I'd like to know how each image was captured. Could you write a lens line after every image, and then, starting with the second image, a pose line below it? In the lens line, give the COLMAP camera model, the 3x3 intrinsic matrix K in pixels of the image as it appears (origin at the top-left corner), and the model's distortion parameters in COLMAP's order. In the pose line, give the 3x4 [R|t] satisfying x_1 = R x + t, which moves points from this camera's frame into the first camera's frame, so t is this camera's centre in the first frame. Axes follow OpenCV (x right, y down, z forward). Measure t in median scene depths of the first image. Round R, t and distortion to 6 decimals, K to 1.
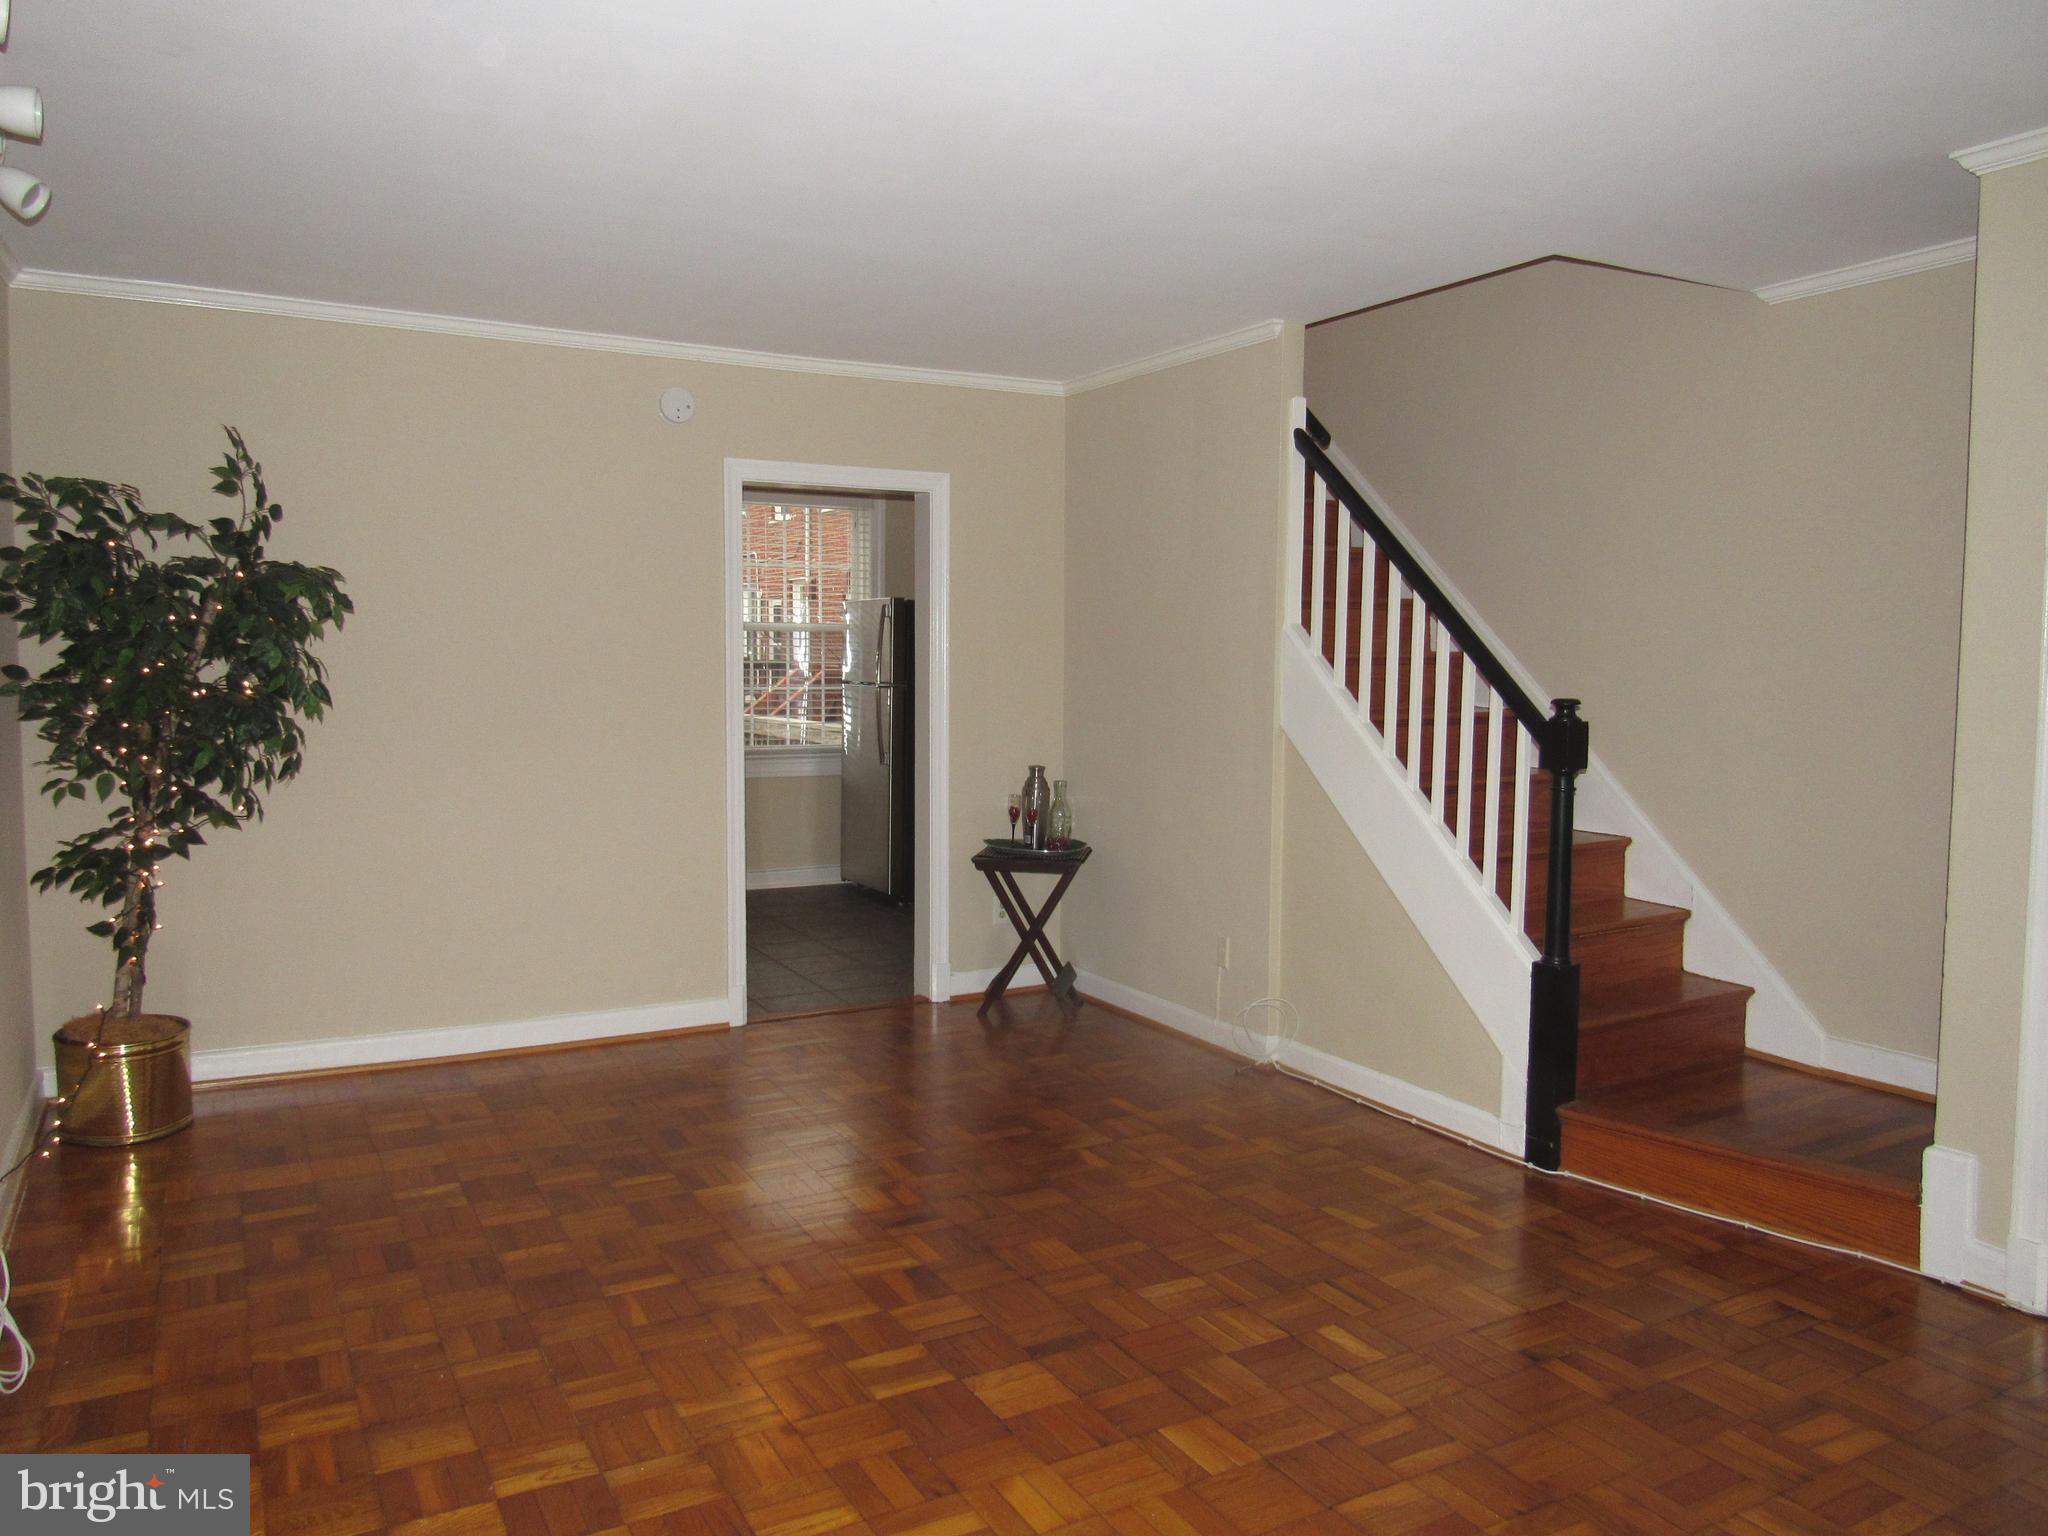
lens RADIAL K [[1509.9, 0, 1020.7], [0, 1509.9, 732.7], [0, 0, 1]] dist [-0.002052, 0.029812]
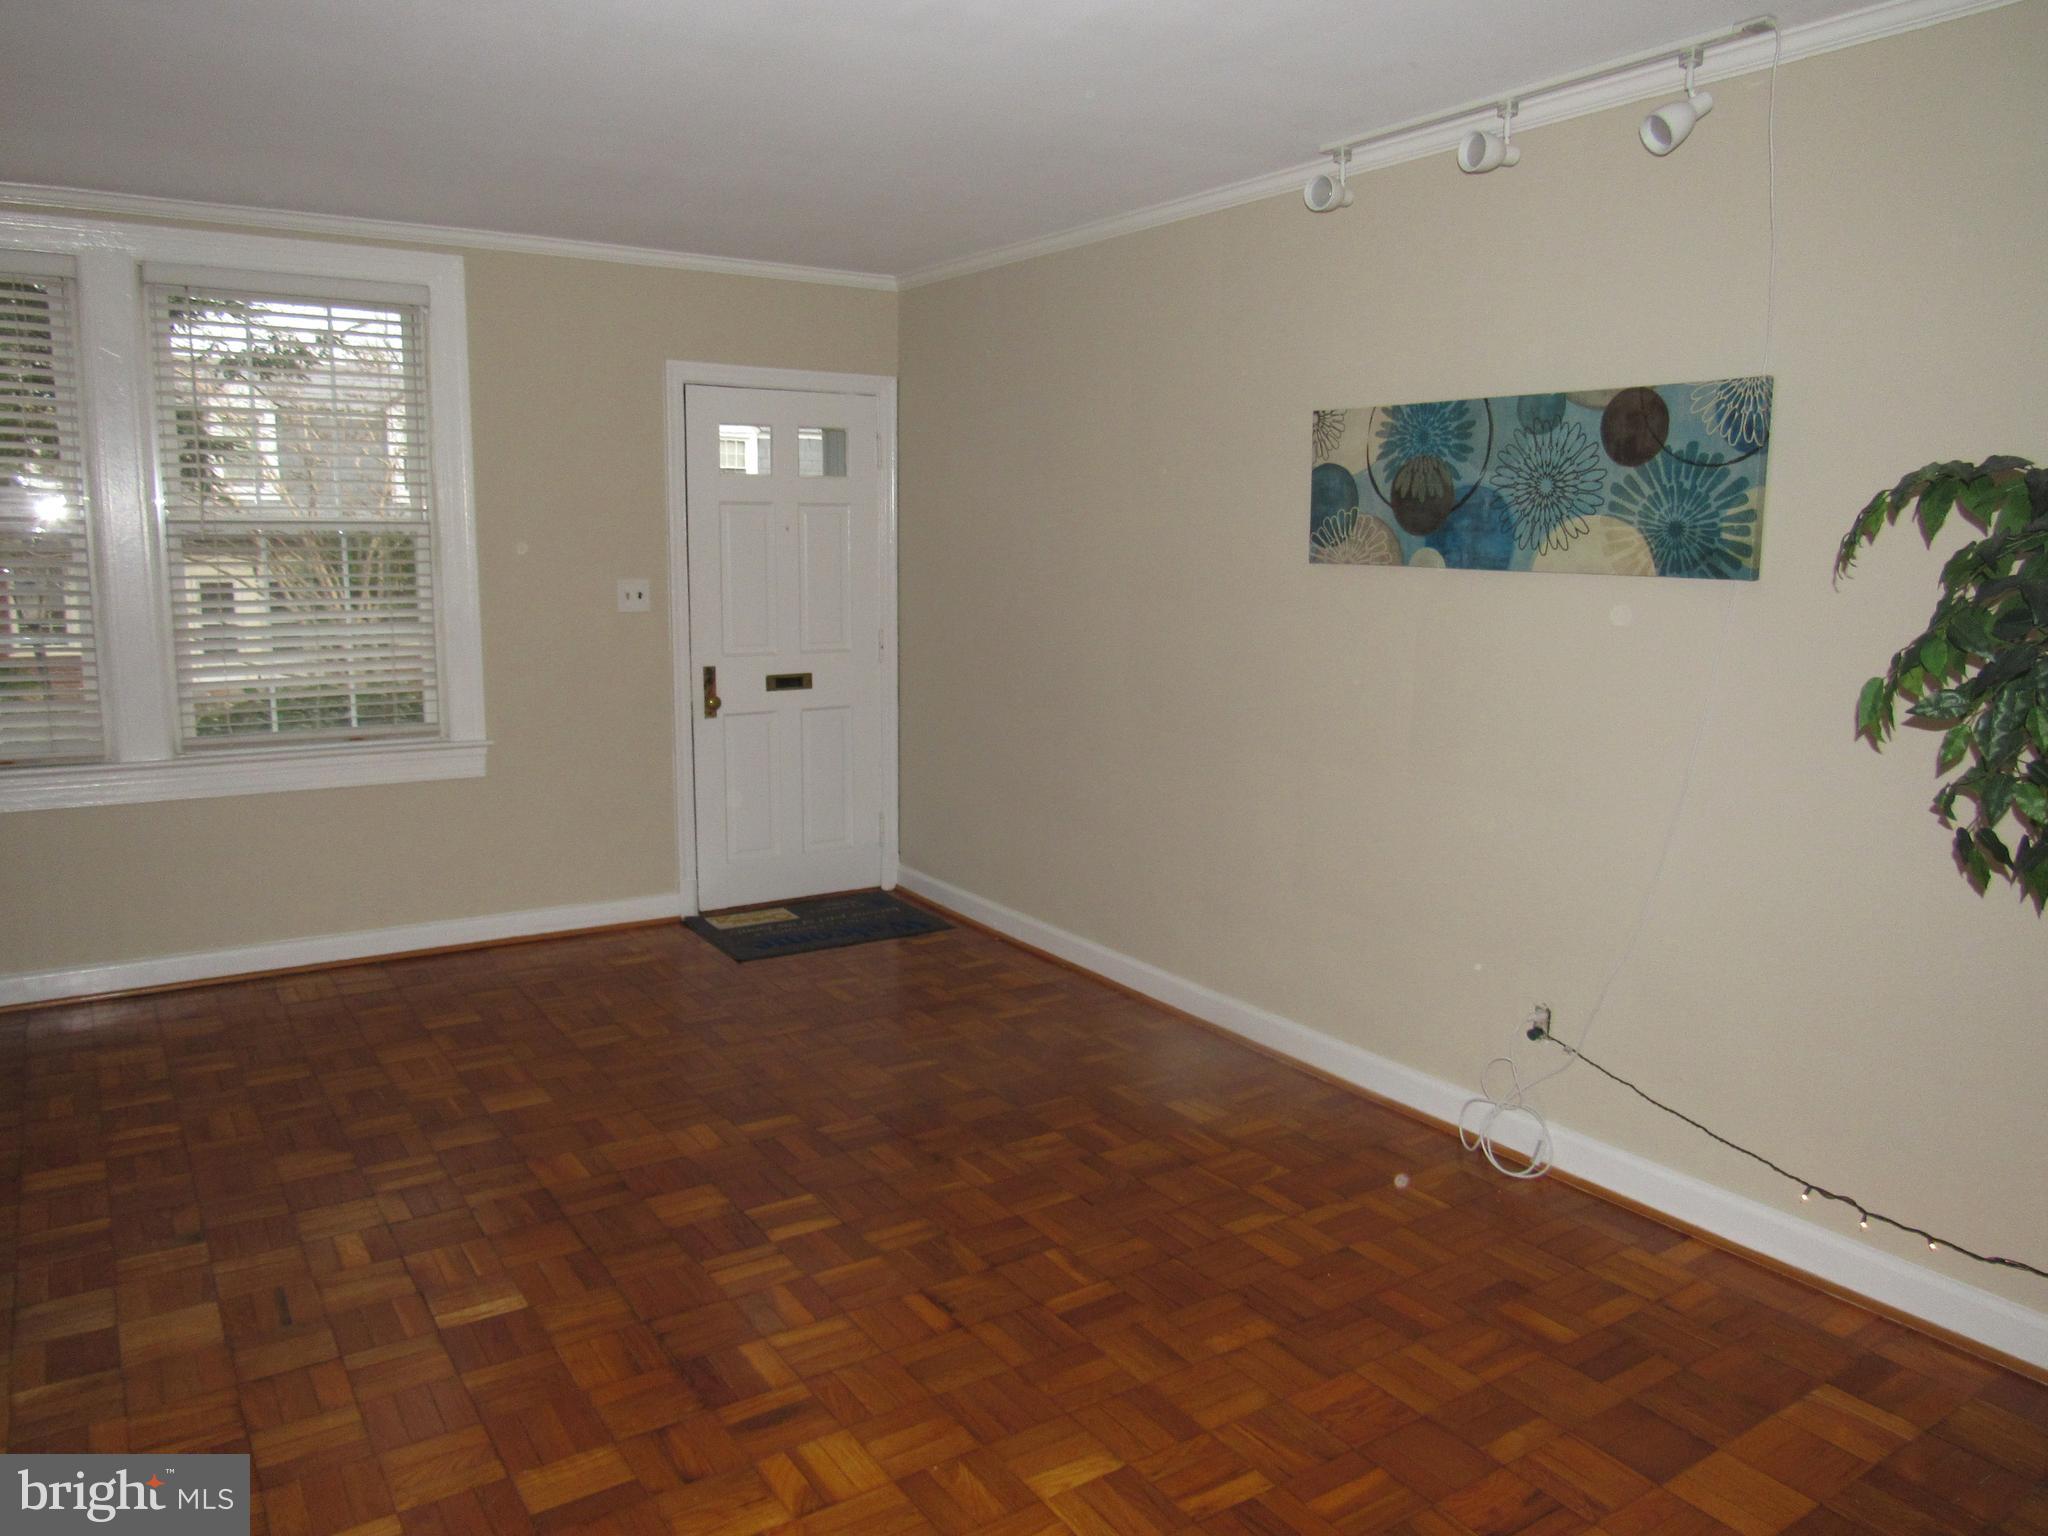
lens RADIAL K [[1509.9, 0, 1020.7], [0, 1509.9, 732.7], [0, 0, 1]] dist [-0.002052, 0.029812]
pose [[-0.997391, -0.004251, -0.072067, -0.161240], [-0.017911, 0.981624, 0.189981, -0.145896], [0.069935, 0.190776, -0.979139, 1.970151]]
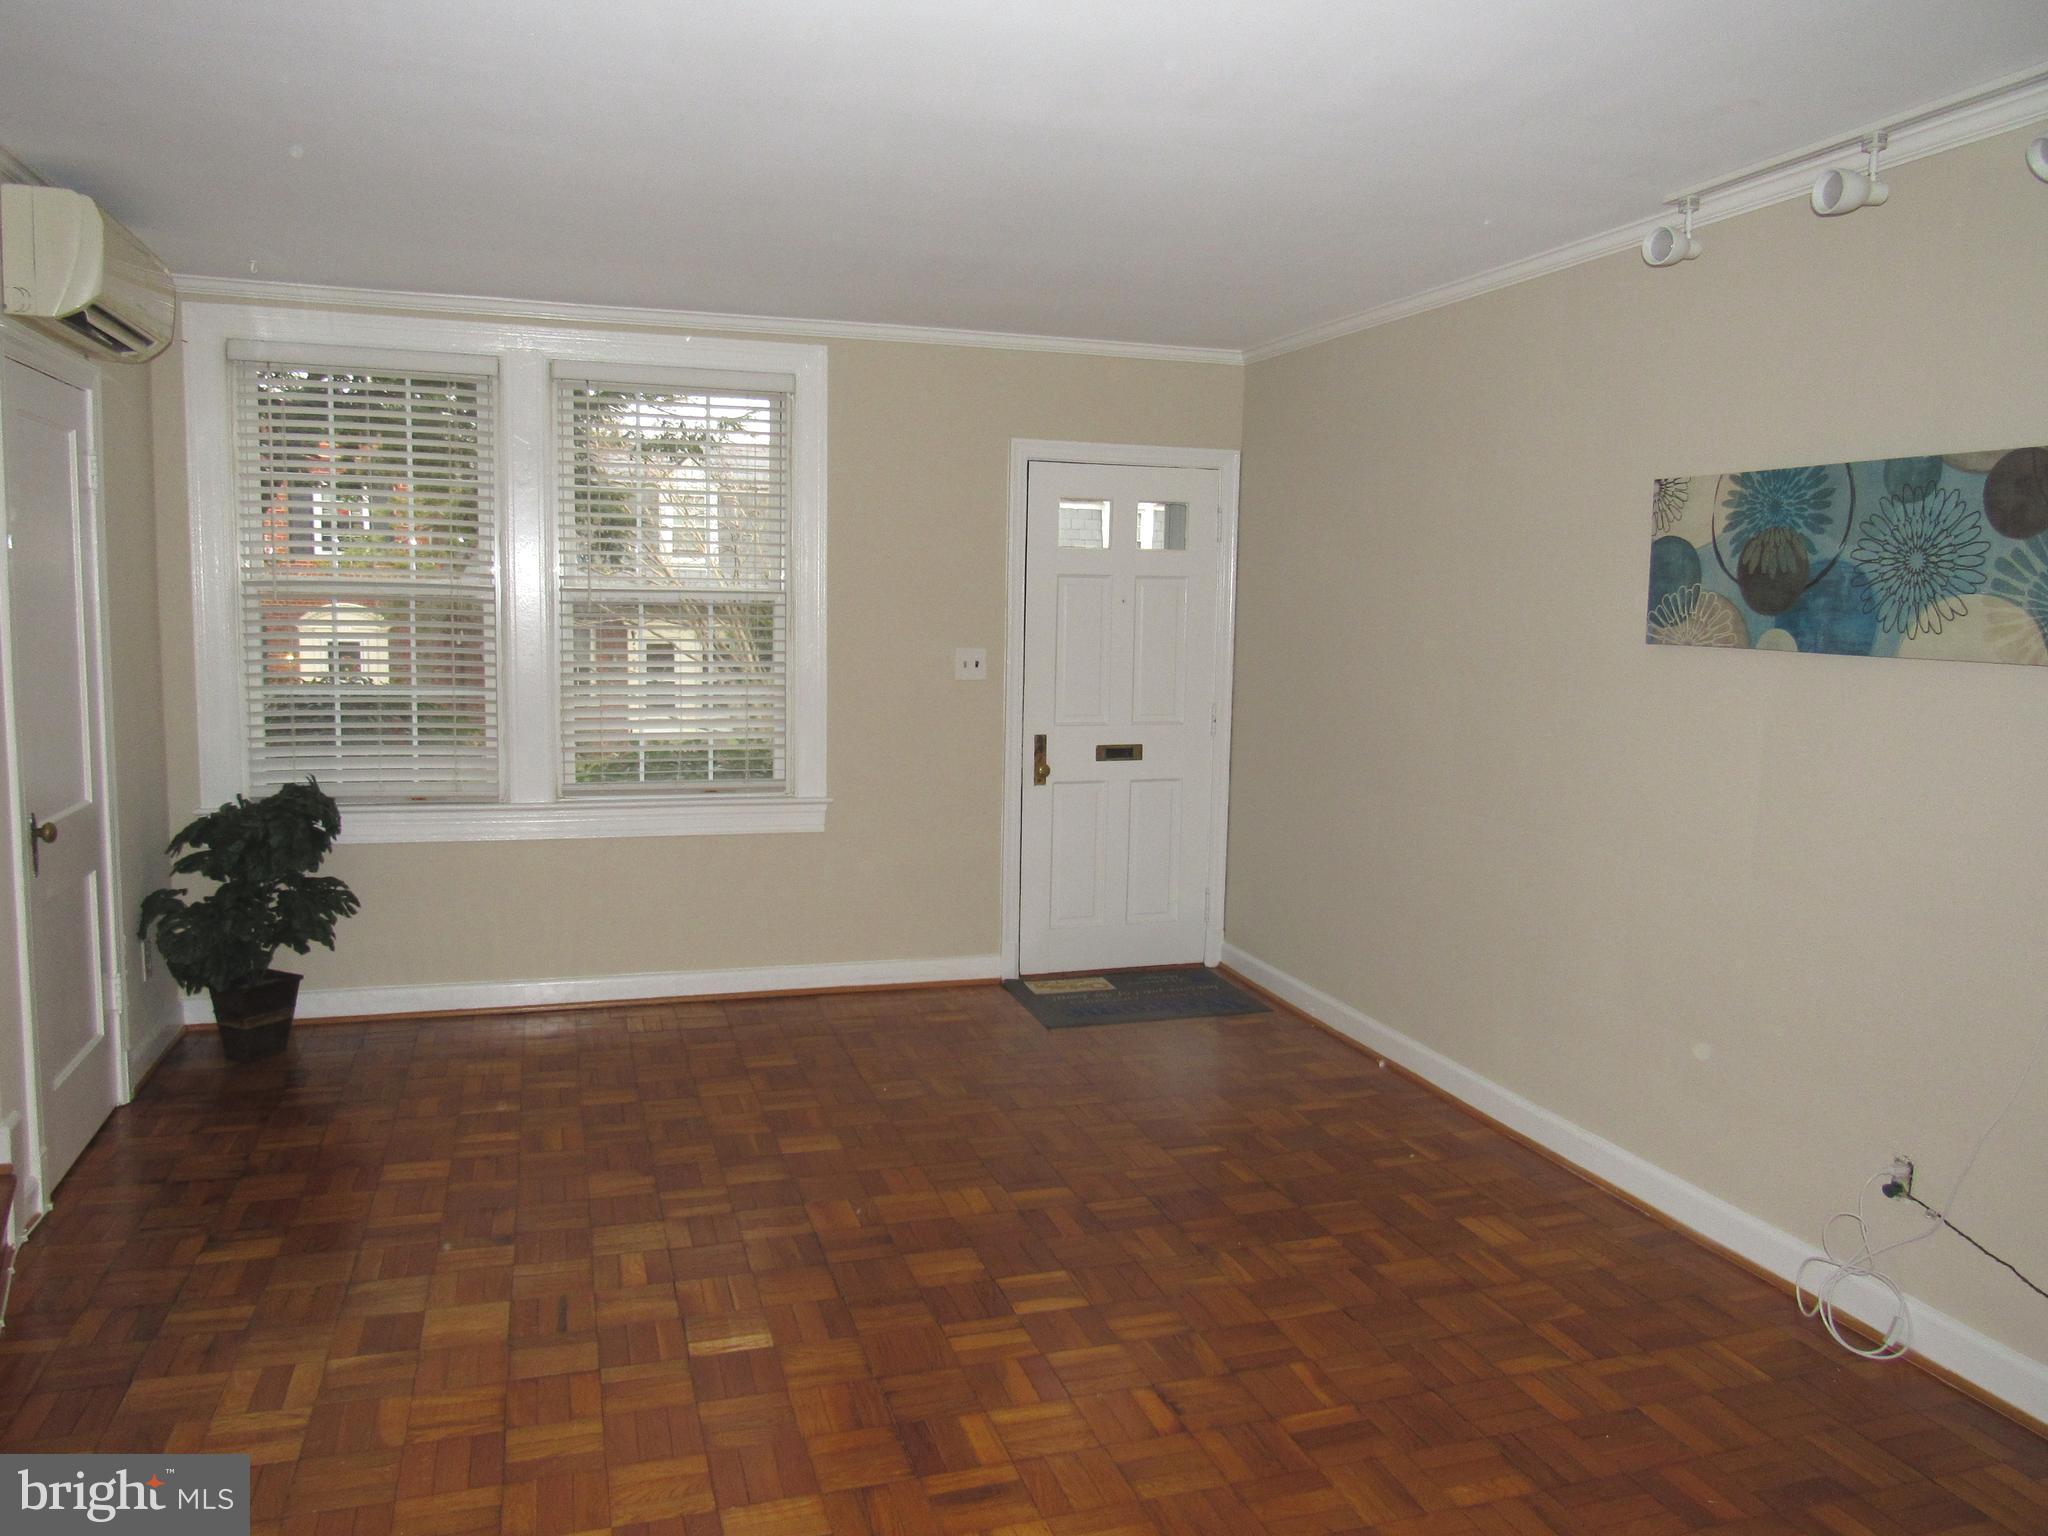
lens RADIAL K [[1509.9, 0, 1020.7], [0, 1509.9, 732.7], [0, 0, 1]] dist [-0.002052, 0.029812]
pose [[-0.980767, -0.040004, 0.191040, -0.252559], [-0.011588, 0.988979, 0.147600, -0.147981], [-0.194839, 0.142548, -0.970421, 1.953042]]
